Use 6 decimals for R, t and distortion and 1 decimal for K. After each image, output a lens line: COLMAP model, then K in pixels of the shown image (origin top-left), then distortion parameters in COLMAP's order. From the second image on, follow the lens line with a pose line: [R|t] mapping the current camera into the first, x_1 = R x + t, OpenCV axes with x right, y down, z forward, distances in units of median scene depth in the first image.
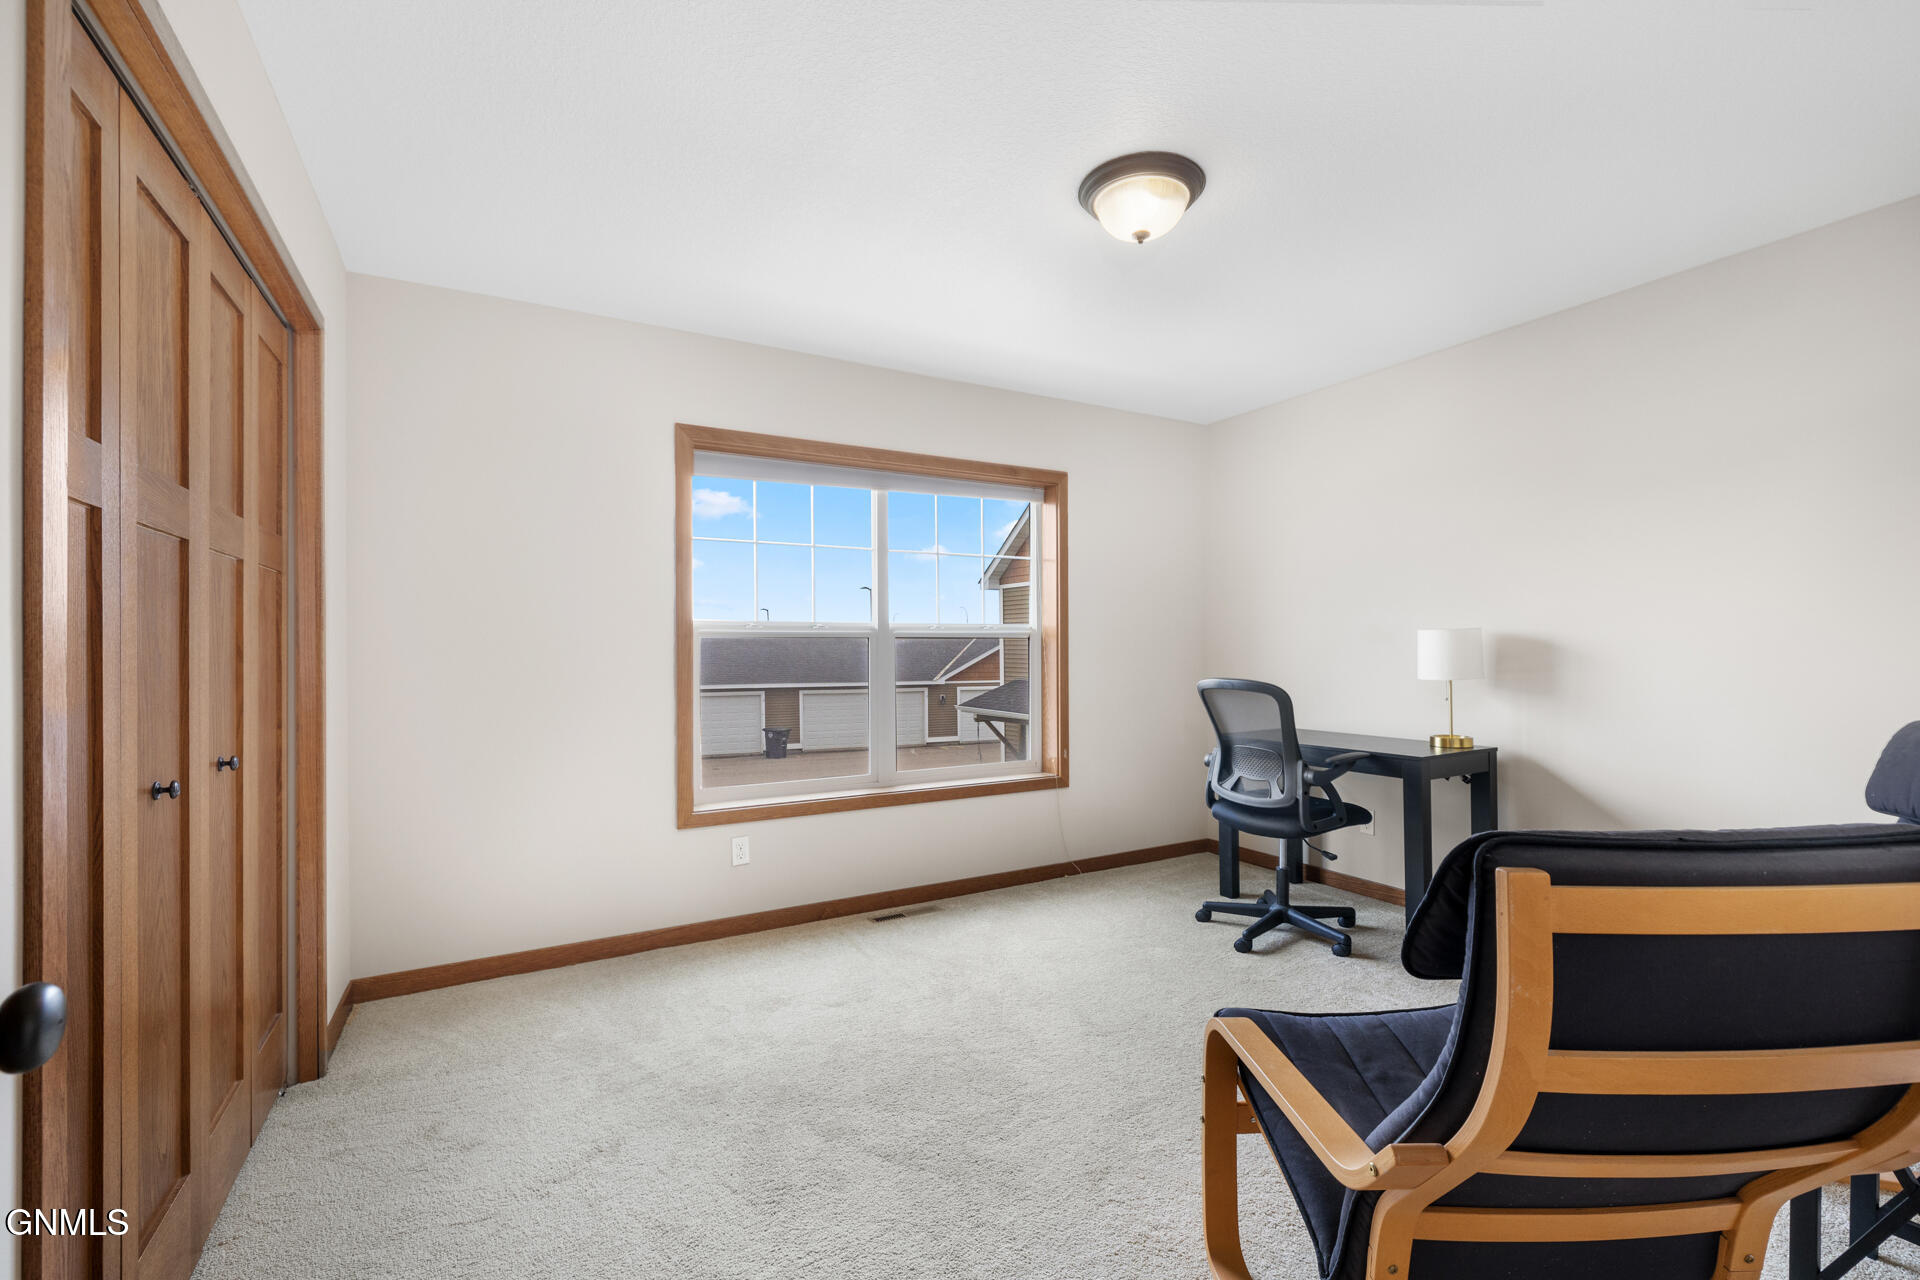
lens RADIAL K [[811.5, 0, 951.3], [0, 811.5, 640.2], [0, 0, 1]] dist [-0.000607, -0.001357]
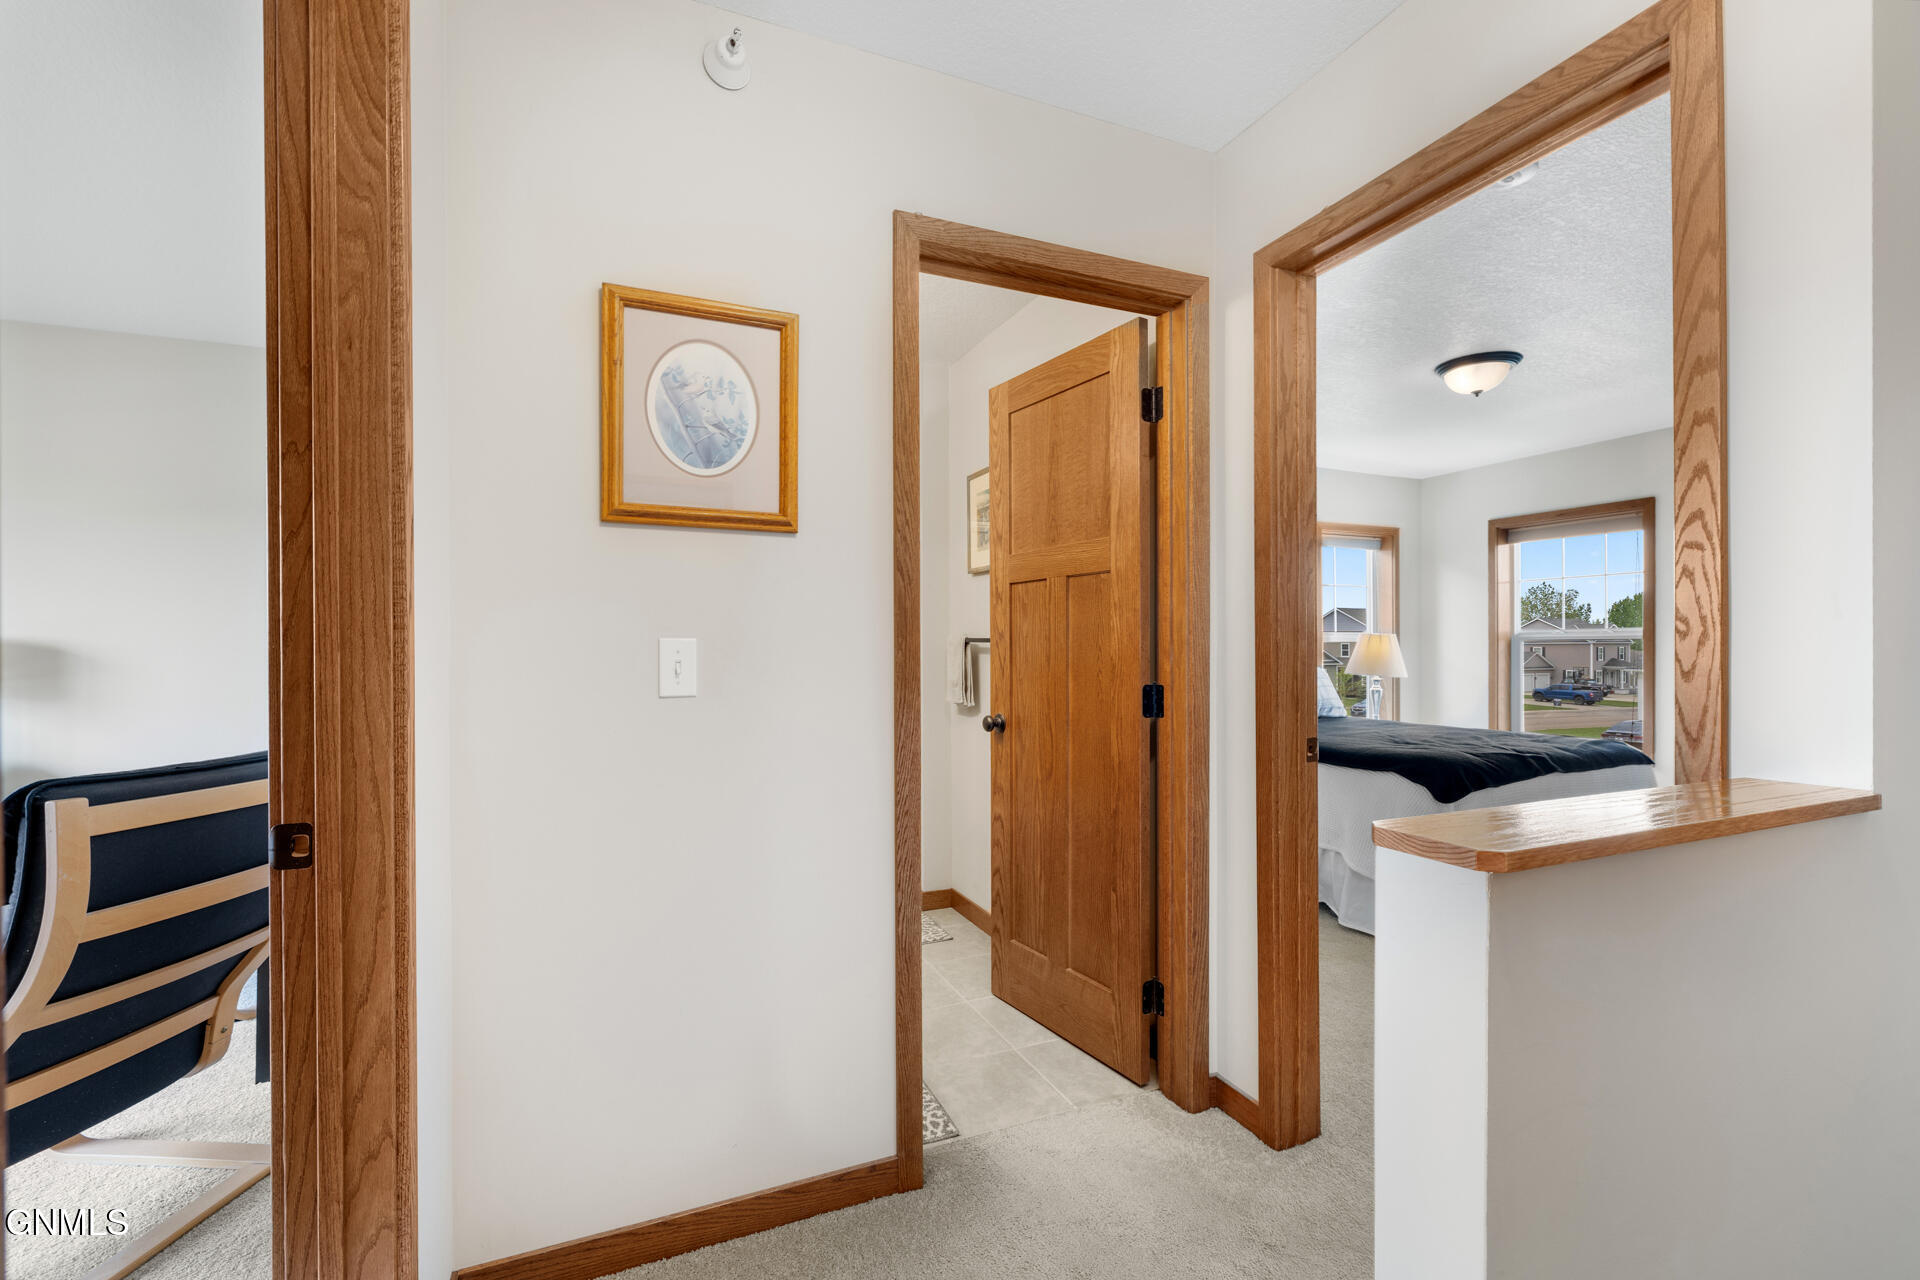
lens RADIAL K [[811.5, 0, 960.8], [0, 811.5, 654.4], [0, 0, 1]] dist [-0.000607, -0.001357]
pose [[0.089792, 0.007284, 0.995934, -0.624003], [-0.011006, 0.999919, -0.006321, 0.008486], [-0.995900, -0.010394, 0.089865, -0.756430]]
